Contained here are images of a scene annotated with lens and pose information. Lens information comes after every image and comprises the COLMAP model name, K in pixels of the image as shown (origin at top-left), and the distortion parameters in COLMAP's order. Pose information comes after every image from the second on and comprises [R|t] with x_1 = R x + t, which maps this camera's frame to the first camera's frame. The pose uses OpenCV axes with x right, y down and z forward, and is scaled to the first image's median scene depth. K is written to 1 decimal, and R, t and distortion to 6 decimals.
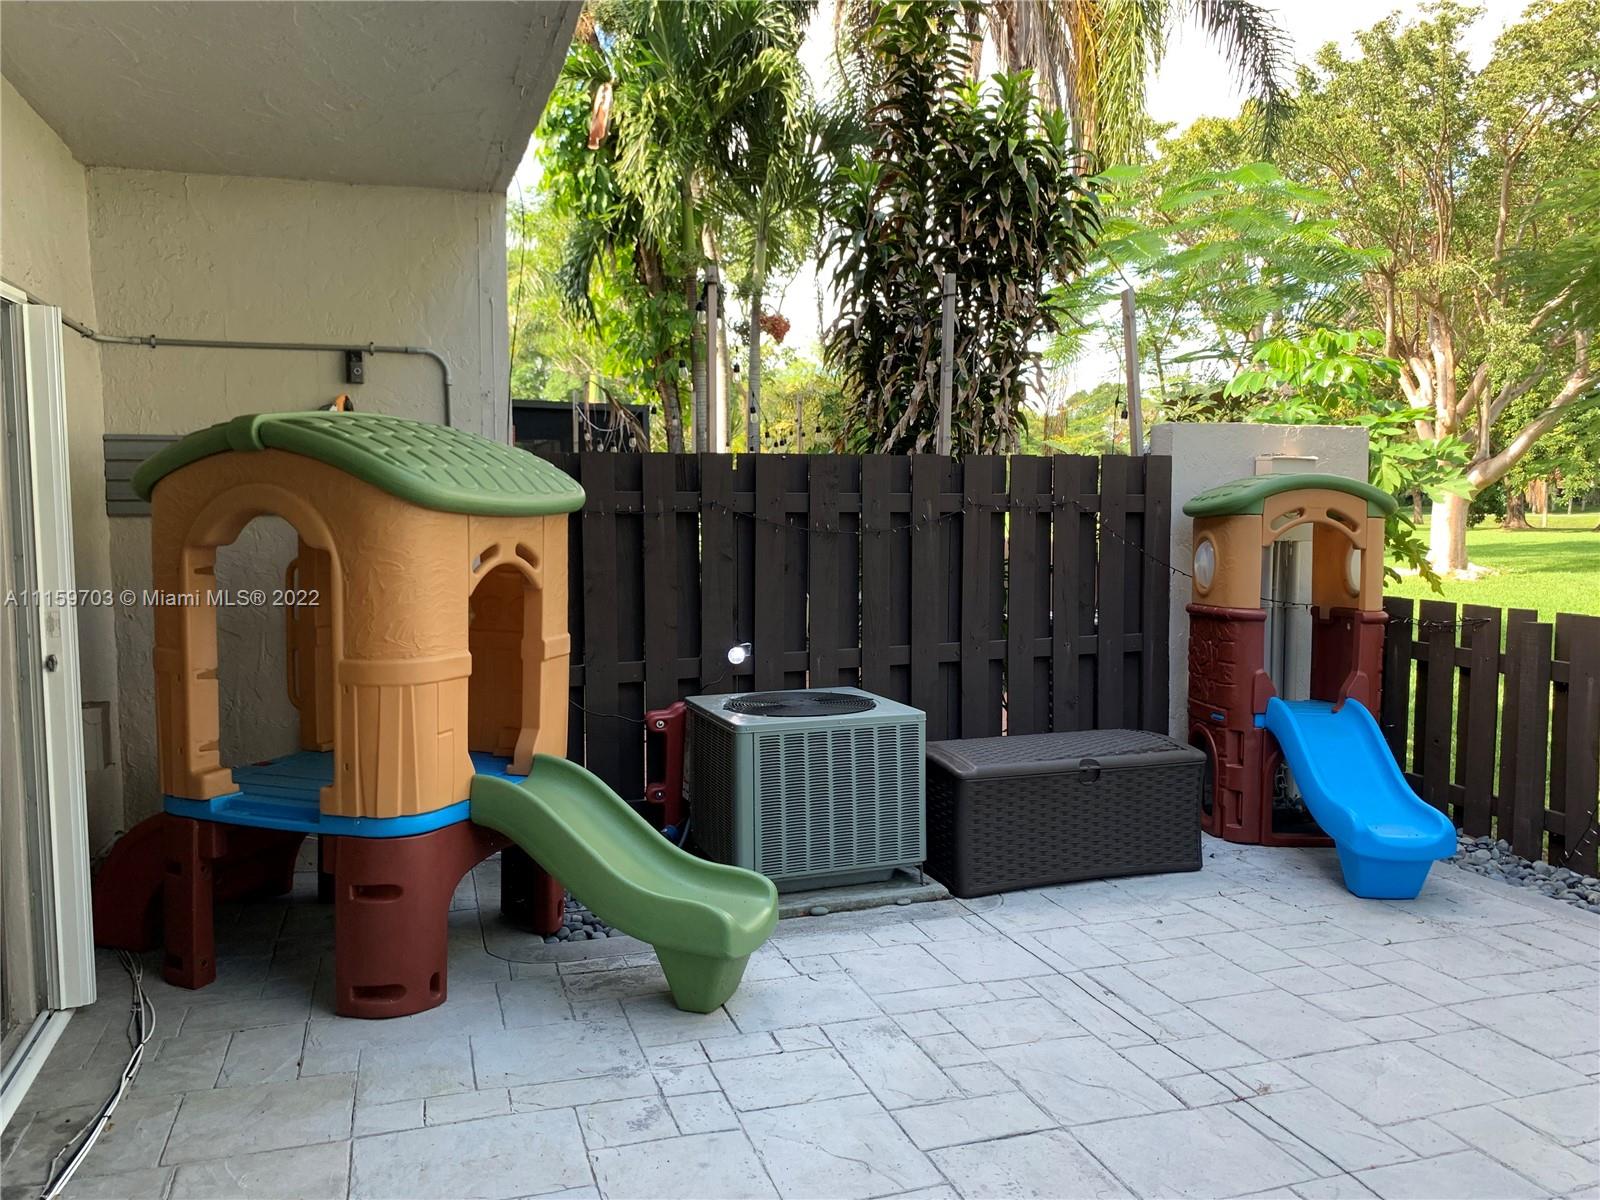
lens RADIAL K [[1220.4, 0, 797.3], [0, 1220.4, 602.2], [0, 0, 1]] dist [0.063300, -0.060963]
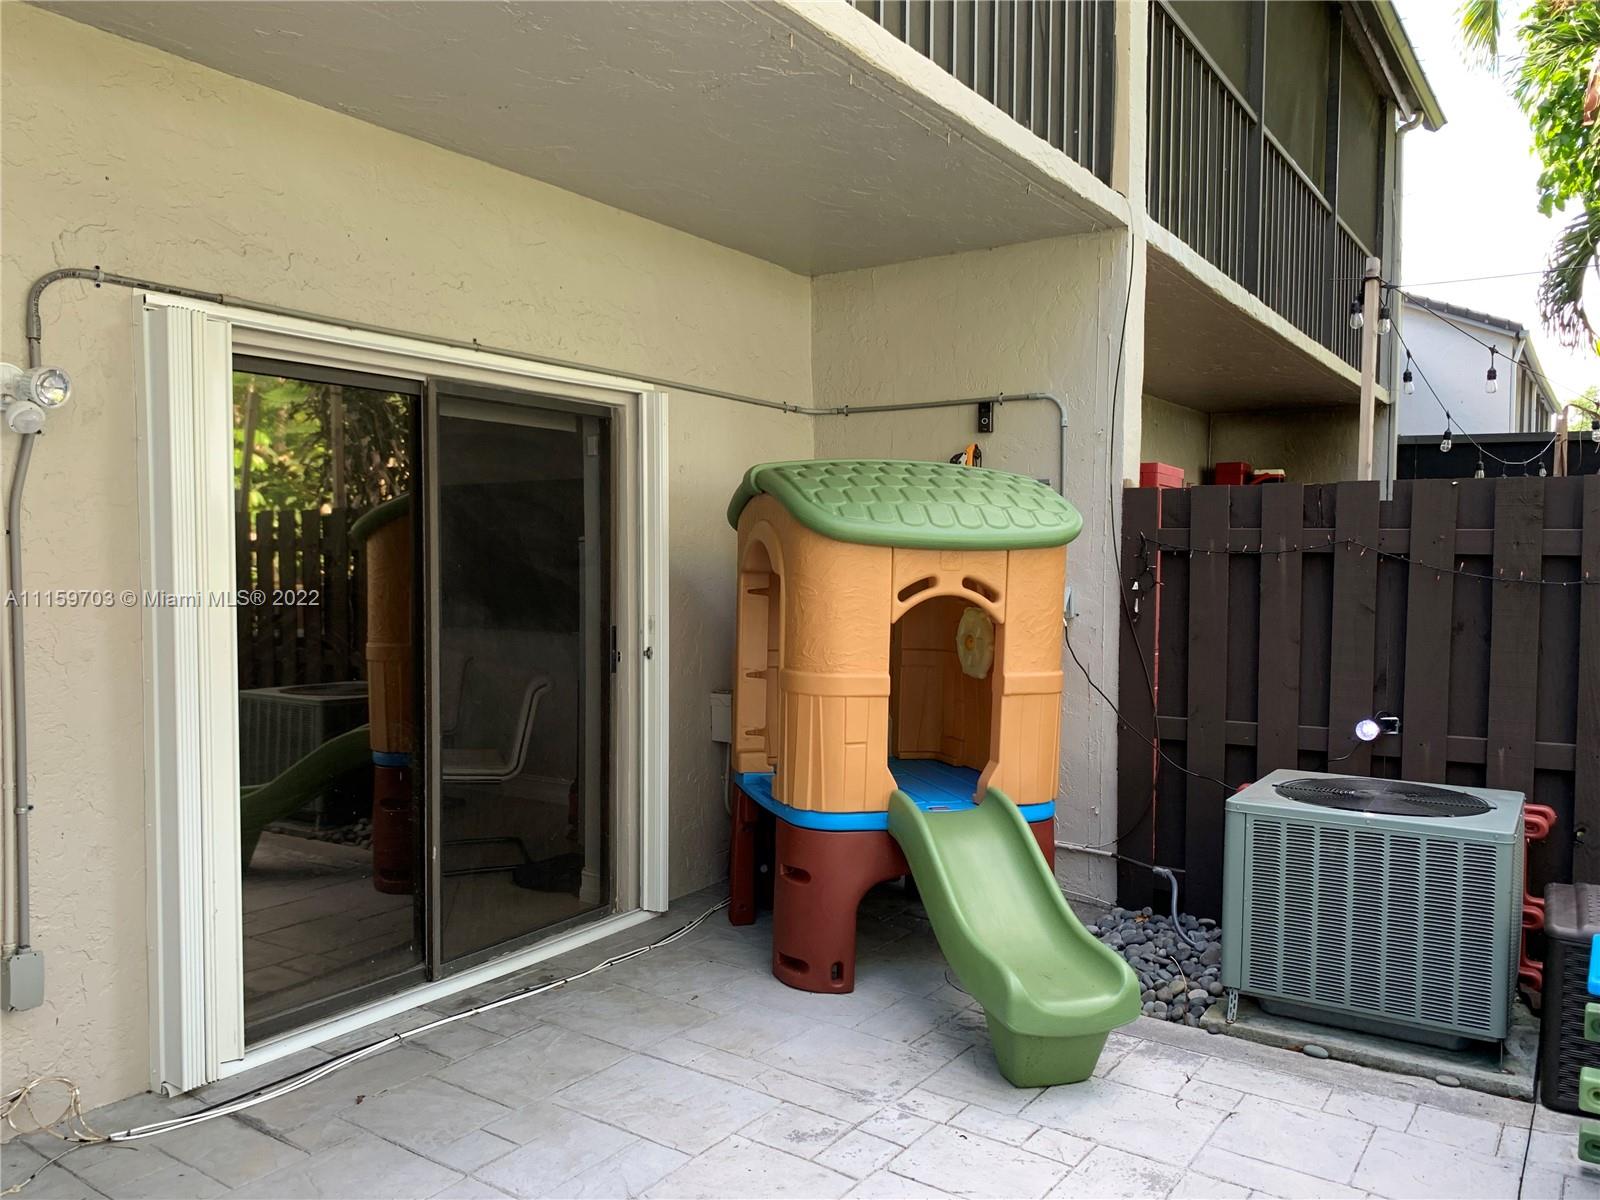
lens RADIAL K [[1220.4, 0, 797.3], [0, 1220.4, 602.2], [0, 0, 1]] dist [0.063300, -0.060963]
pose [[0.617542, 0.040914, -0.785473, 0.515008], [-0.075606, 0.997110, -0.007504, -0.008166], [0.782895, 0.064021, 0.618851, 0.265607]]
